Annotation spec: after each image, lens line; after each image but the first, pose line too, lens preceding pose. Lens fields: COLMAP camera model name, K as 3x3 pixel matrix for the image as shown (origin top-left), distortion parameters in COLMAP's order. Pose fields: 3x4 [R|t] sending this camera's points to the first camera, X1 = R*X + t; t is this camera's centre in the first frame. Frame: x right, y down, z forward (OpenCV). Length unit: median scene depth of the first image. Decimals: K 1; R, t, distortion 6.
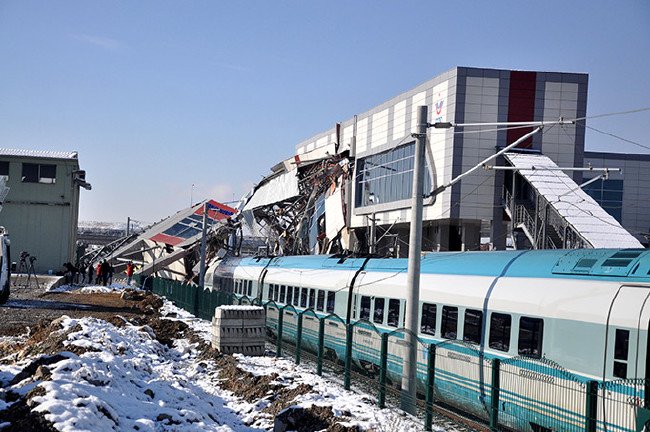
lens RADIAL K [[1419.5, 0, 325.0], [0, 1419.5, 216.0], [0, 0, 1]] dist [0.400268, 0.159923]
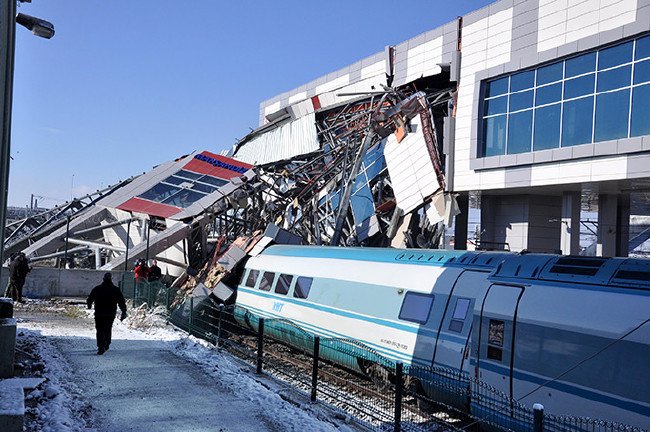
lens RADIAL K [[737.1, 0, 325.0], [0, 737.1, 216.0], [0, 0, 1]] dist [0.086429, 0.028802]
pose [[0.964705, 0.006649, 0.263250, -0.120345], [-0.010582, 0.999853, 0.013526, 0.014704], [-0.263121, -0.015834, 0.964633, 0.665706]]
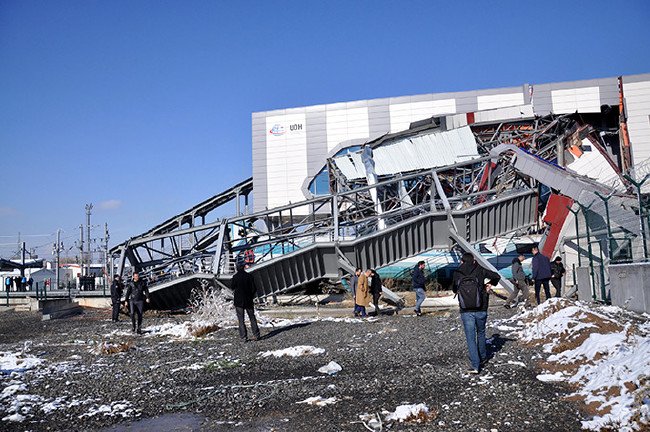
lens RADIAL K [[439.7, 0, 325.0], [0, 439.7, 216.0], [0, 0, 1]] dist [-0.043474, 0.001385]
pose [[0.359844, 0.024235, 0.932698, -0.298039], [0.023576, 0.999107, -0.035057, 0.025875], [-0.932715, 0.034604, 0.358951, 1.043542]]
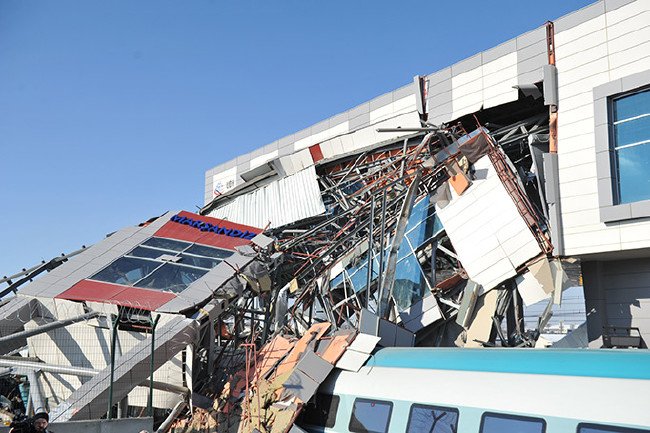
lens RADIAL K [[666.1, 0, 325.0], [0, 666.1, 216.5], [0, 0, 1]] dist [0.059781, -0.002928]
pose [[0.896565, 0.029401, 0.441936, -0.138241], [0.027512, 0.992171, -0.121821, 0.018743], [-0.442058, 0.121379, 0.888736, 0.809761]]
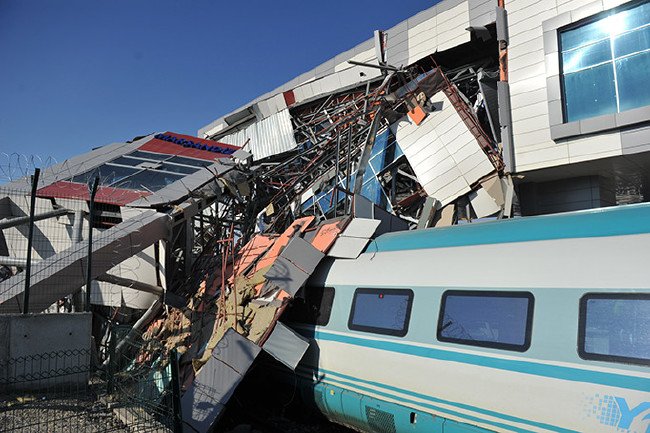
lens RADIAL K [[439.7, 0, 325.0], [0, 439.7, 216.5], [0, 0, 1]] dist [-0.043474, 0.001385]
pose [[0.854187, 0.010187, 0.519866, -0.115292], [0.027520, 0.997521, -0.064765, 0.030579], [-0.519237, 0.069628, 0.851789, 0.867850]]
